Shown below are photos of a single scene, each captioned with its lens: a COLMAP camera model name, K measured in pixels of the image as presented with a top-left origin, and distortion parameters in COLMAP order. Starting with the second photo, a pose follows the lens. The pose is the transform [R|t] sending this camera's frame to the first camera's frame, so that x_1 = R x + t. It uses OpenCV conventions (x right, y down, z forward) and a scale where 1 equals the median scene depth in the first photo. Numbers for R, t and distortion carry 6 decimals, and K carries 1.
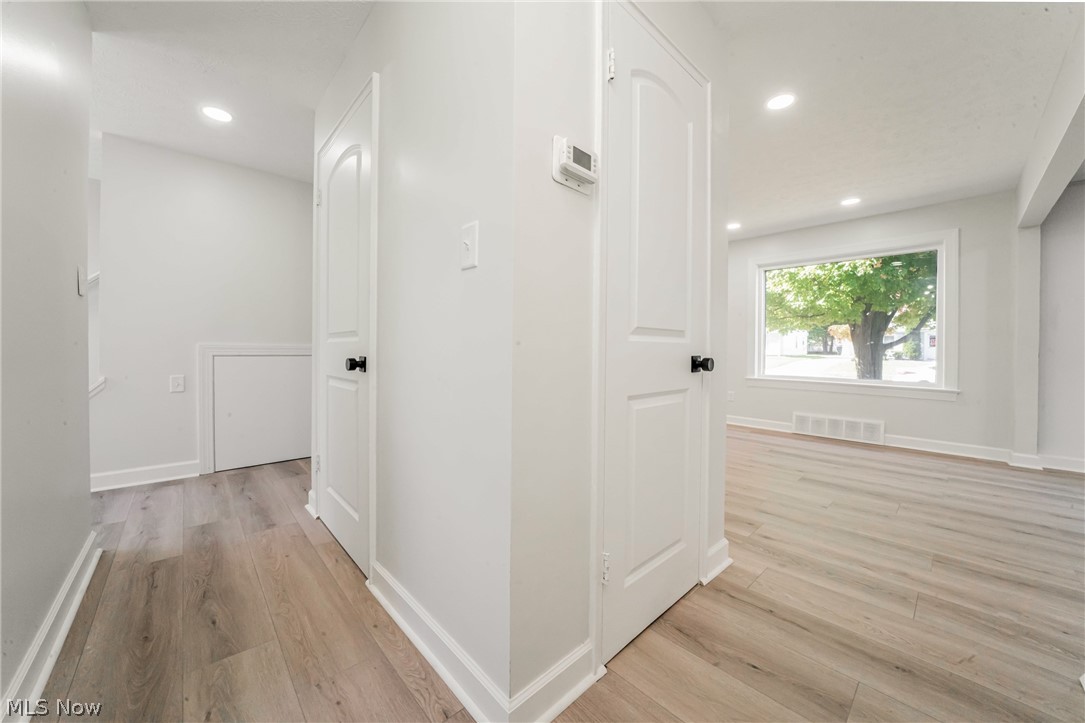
lens RADIAL K [[369.3, 0, 539.2], [0, 369.3, 353.3], [0, 0, 1]] dist [0.000409, 0.000159]
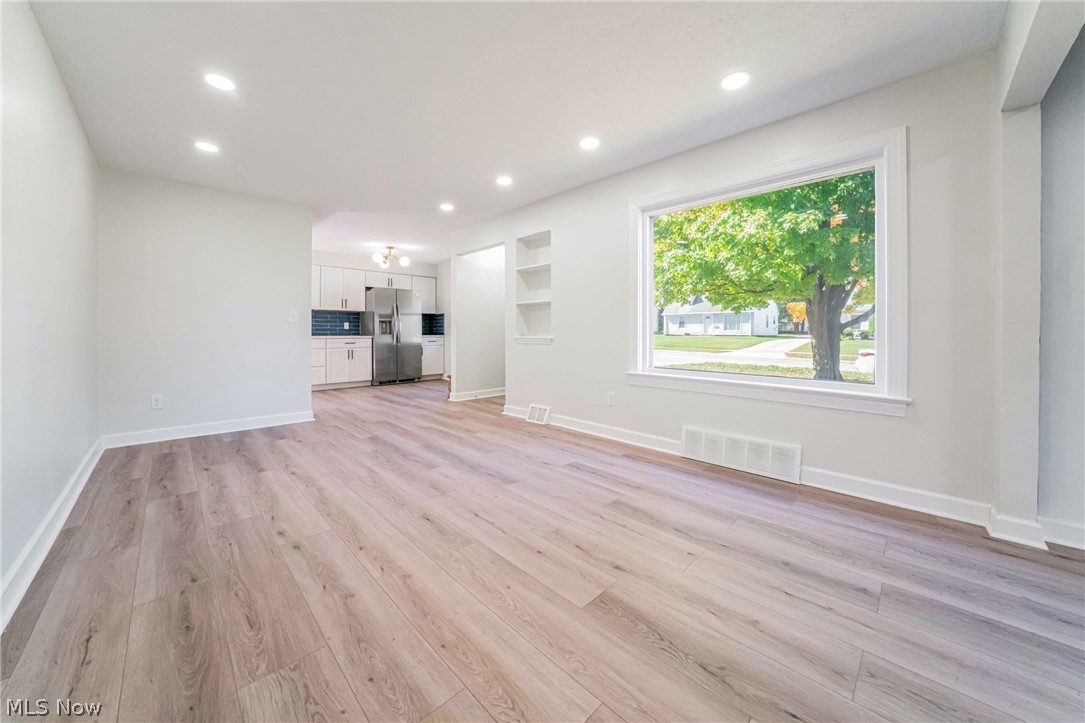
lens RADIAL K [[383.8, 0, 540.1], [0, 383.8, 334.2], [0, 0, 1]] dist [-0.001473, 0.000279]
pose [[0.998207, -0.007048, 0.059433, 0.325090], [0.007124, 0.999974, -0.001070, -0.005021], [-0.059424, 0.001491, 0.998232, 0.268664]]
